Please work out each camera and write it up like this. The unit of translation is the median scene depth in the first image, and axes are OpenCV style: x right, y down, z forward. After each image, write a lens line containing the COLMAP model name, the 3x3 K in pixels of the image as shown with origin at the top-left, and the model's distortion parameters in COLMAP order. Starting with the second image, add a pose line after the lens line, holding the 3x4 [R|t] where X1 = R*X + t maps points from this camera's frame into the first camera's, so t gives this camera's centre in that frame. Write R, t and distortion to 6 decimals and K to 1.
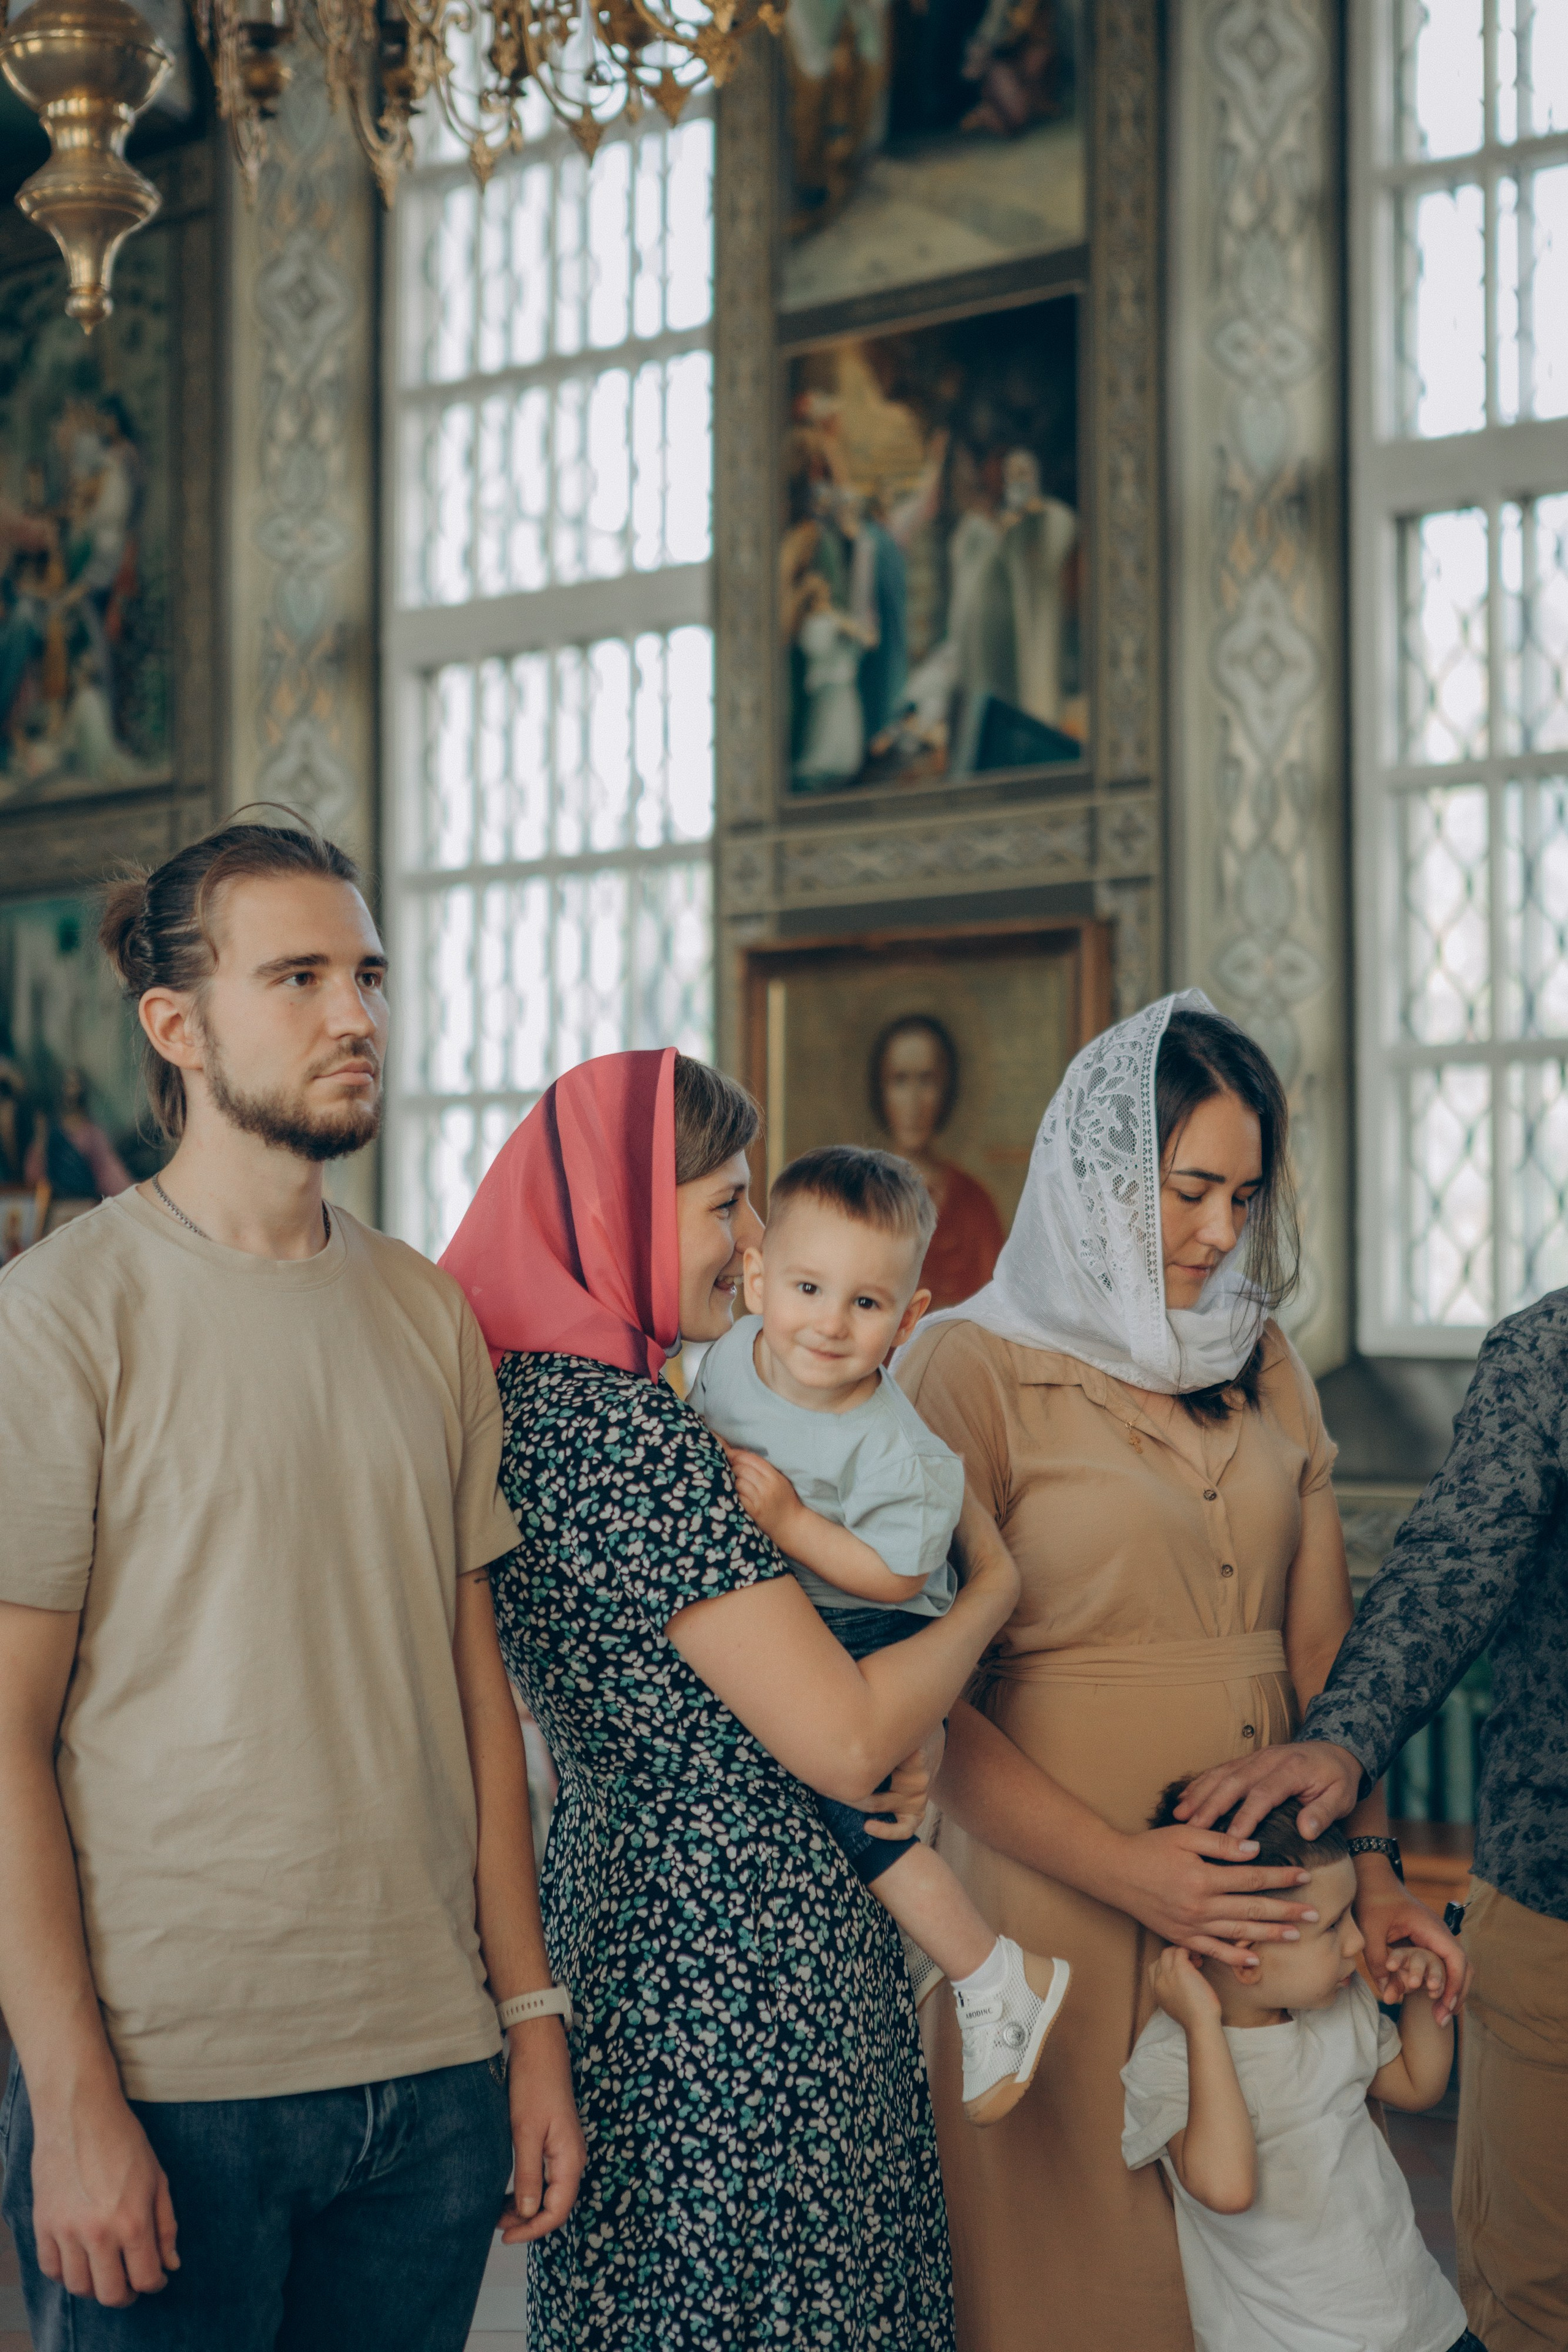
lens RADIAL K [[3932.4, 0, 784.0], [0, 3932.4, 1176.0], [0, 0, 1]] dist [0.010223, -0.082413]
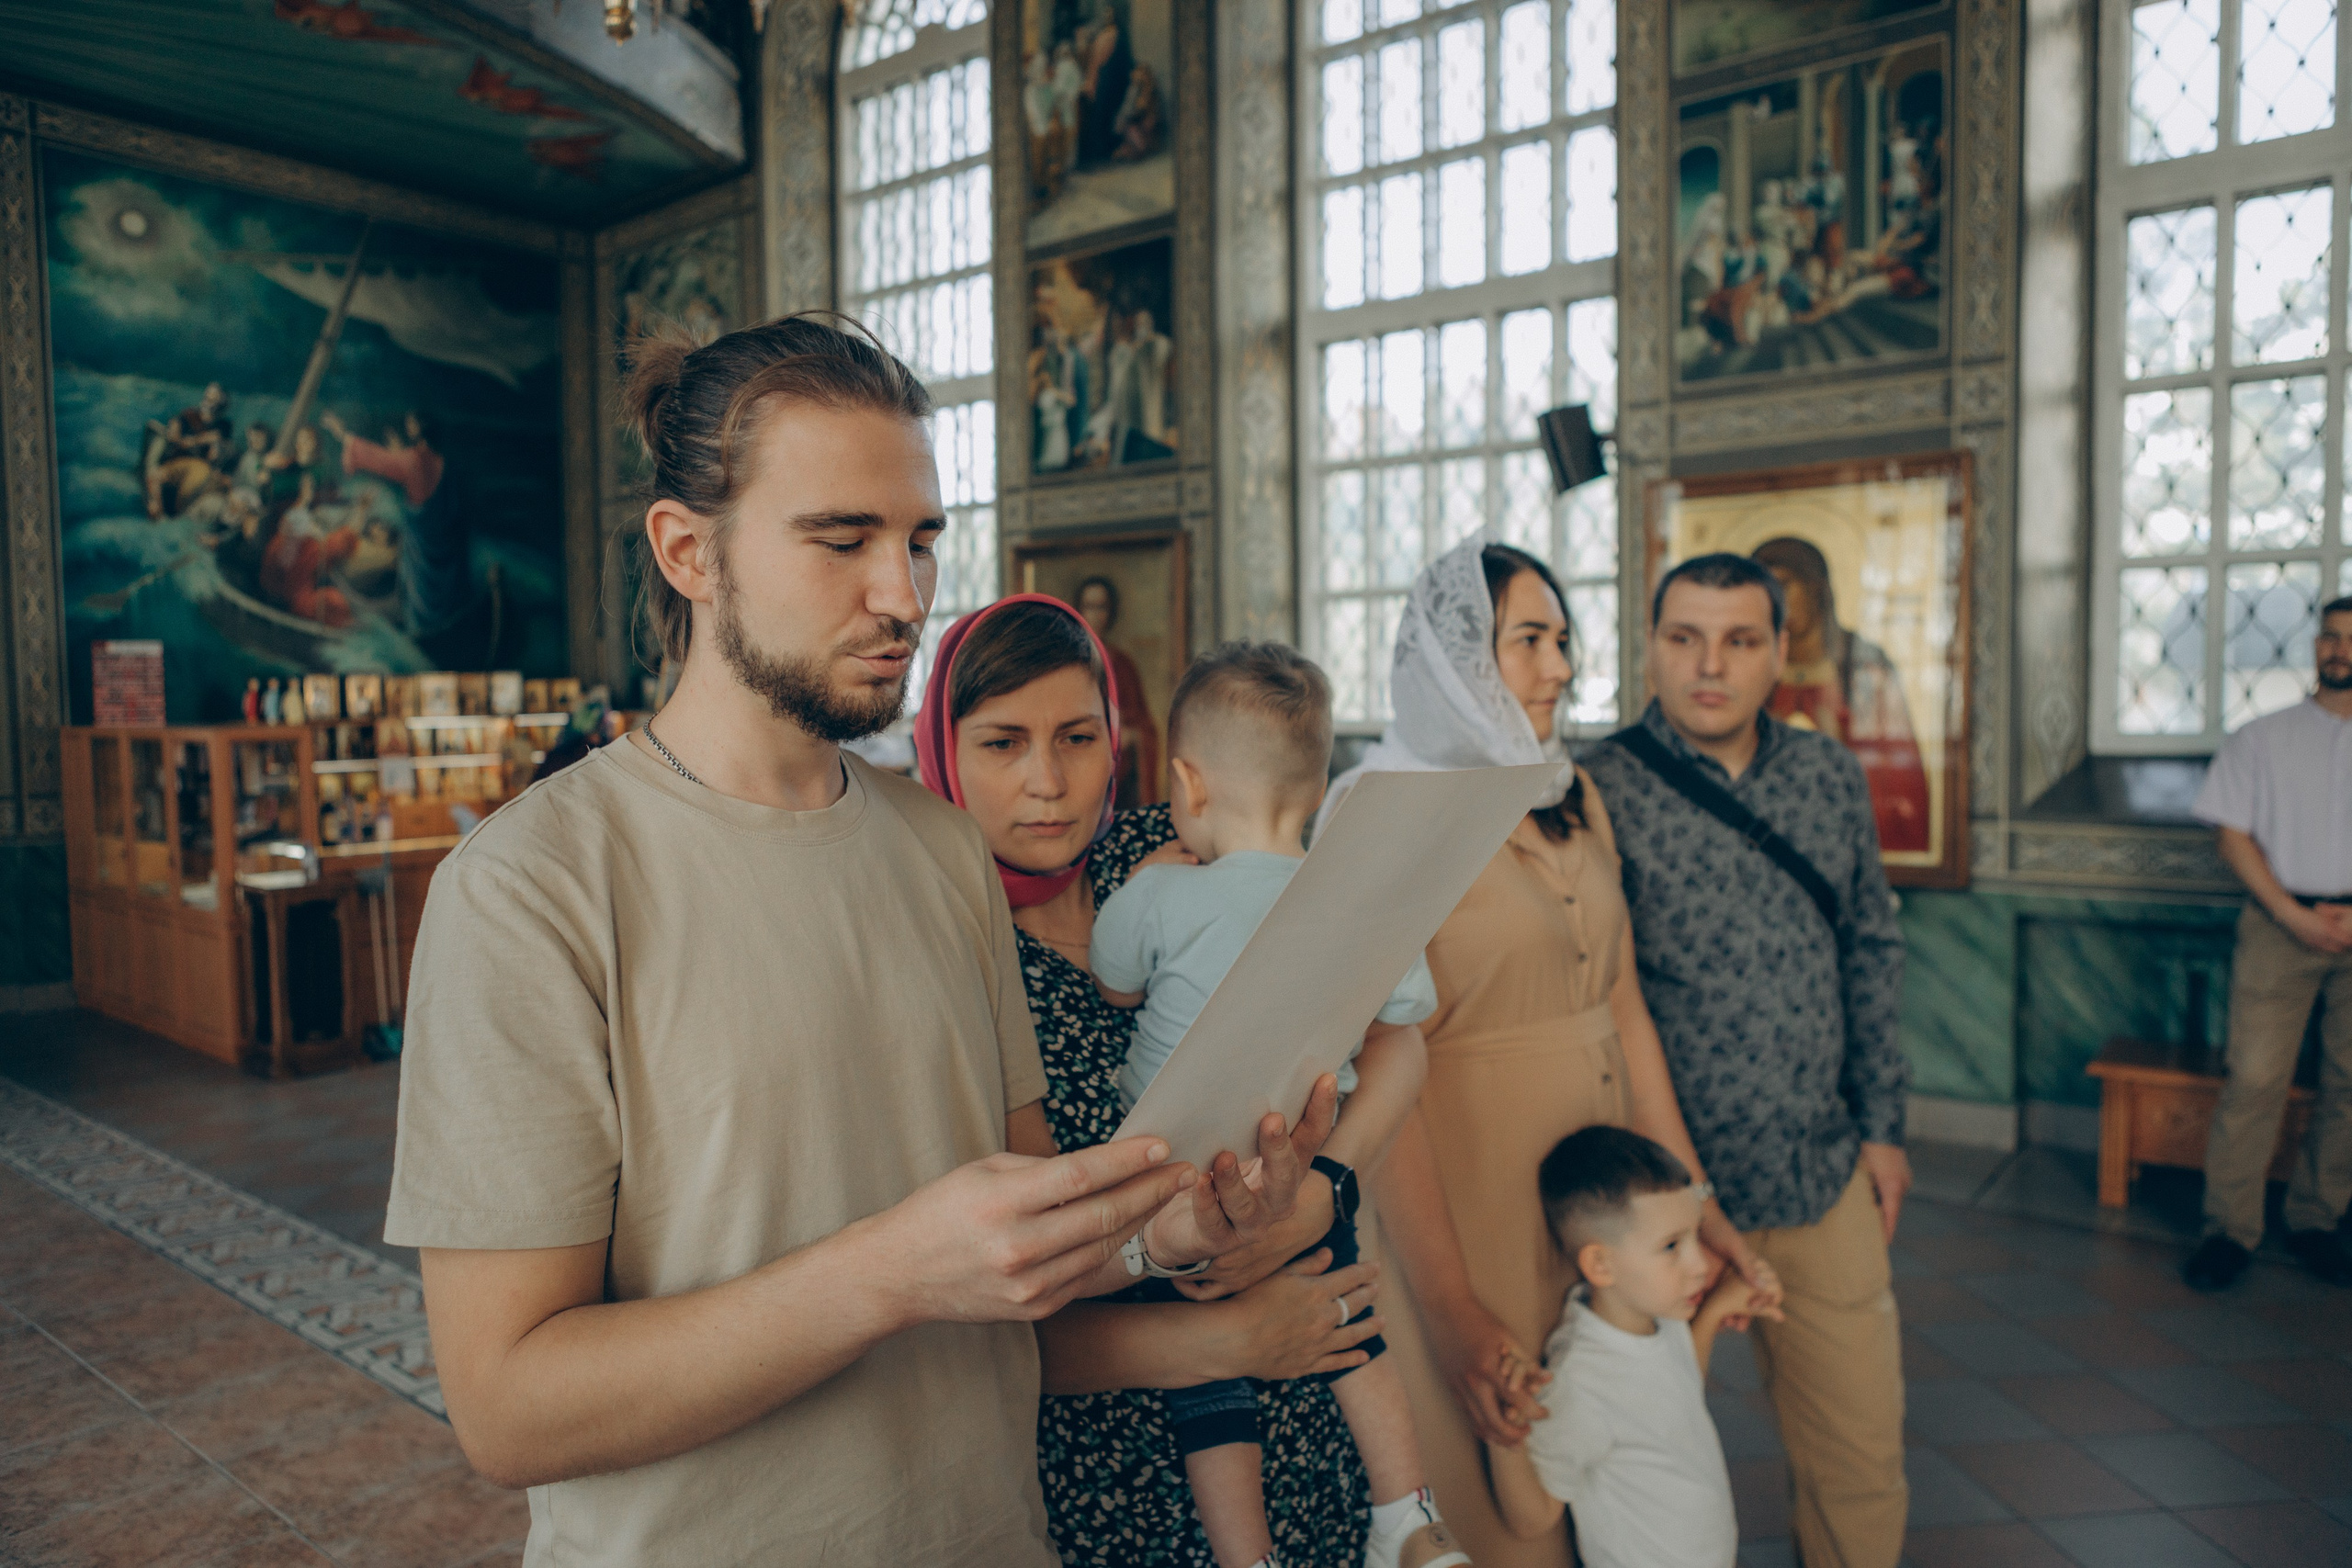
lens RADIAL K [[1615.4, 0, 1176.0], [0, 1615.4, 784.0], [0, 0, 1]] dist [-0.012155, 0.008725]
pose [[0.994893, -0.015807, 0.099693, -0.013255], [0.007415, 0.996439, 0.083995, -0.002011], [-0.100665, -0.082826, 0.991467, 0.104719]]
